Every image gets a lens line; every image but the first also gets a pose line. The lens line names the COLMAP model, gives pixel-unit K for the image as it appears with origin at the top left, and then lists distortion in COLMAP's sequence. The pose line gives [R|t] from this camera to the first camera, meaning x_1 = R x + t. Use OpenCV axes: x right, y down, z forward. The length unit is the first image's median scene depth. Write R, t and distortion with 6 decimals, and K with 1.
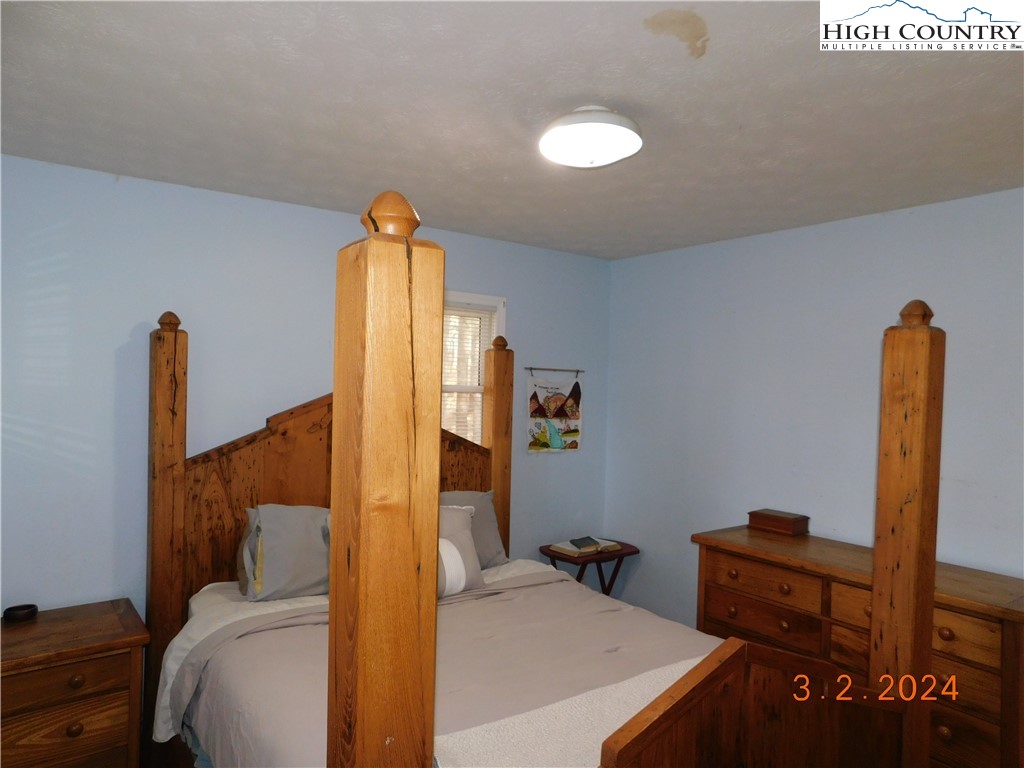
lens RADIAL K [[683.1, 0, 512.0], [0, 683.1, 384.0], [0, 0, 1]] dist [-0.067376, 0.062478]
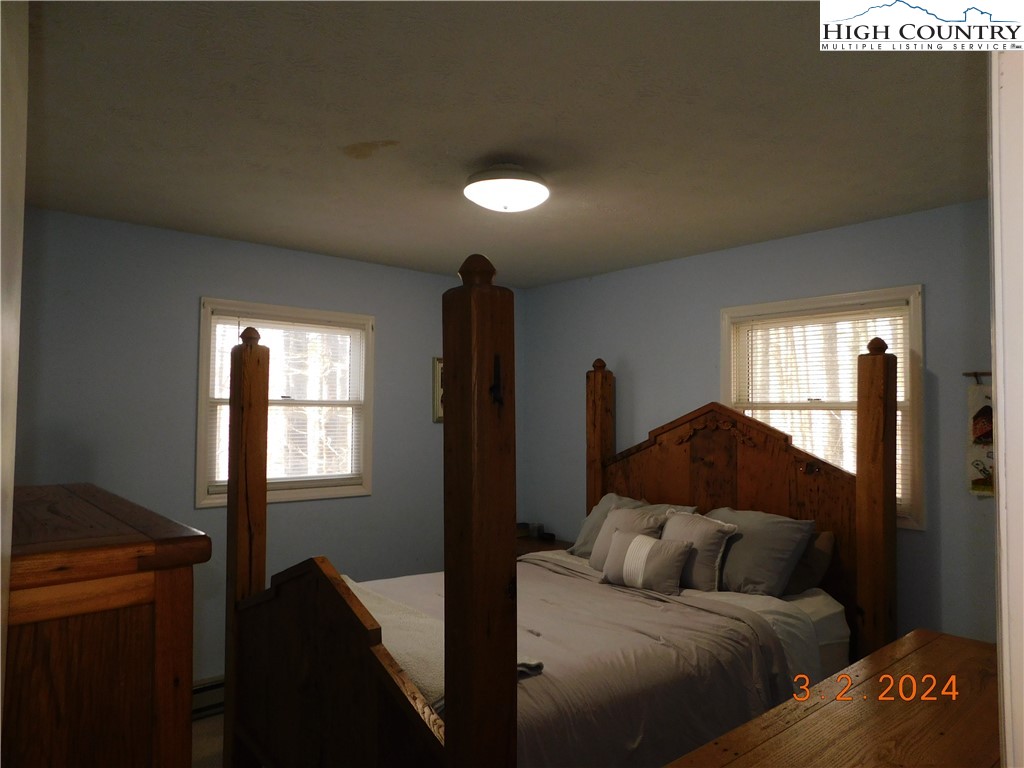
lens RADIAL K [[683.1, 0, 512.0], [0, 683.1, 384.0], [0, 0, 1]] dist [-0.067376, 0.062478]
pose [[0.085284, -0.067779, -0.994049, 0.987102], [-0.006959, 0.997619, -0.068620, 0.055725], [0.996332, 0.012770, 0.084610, 0.683987]]
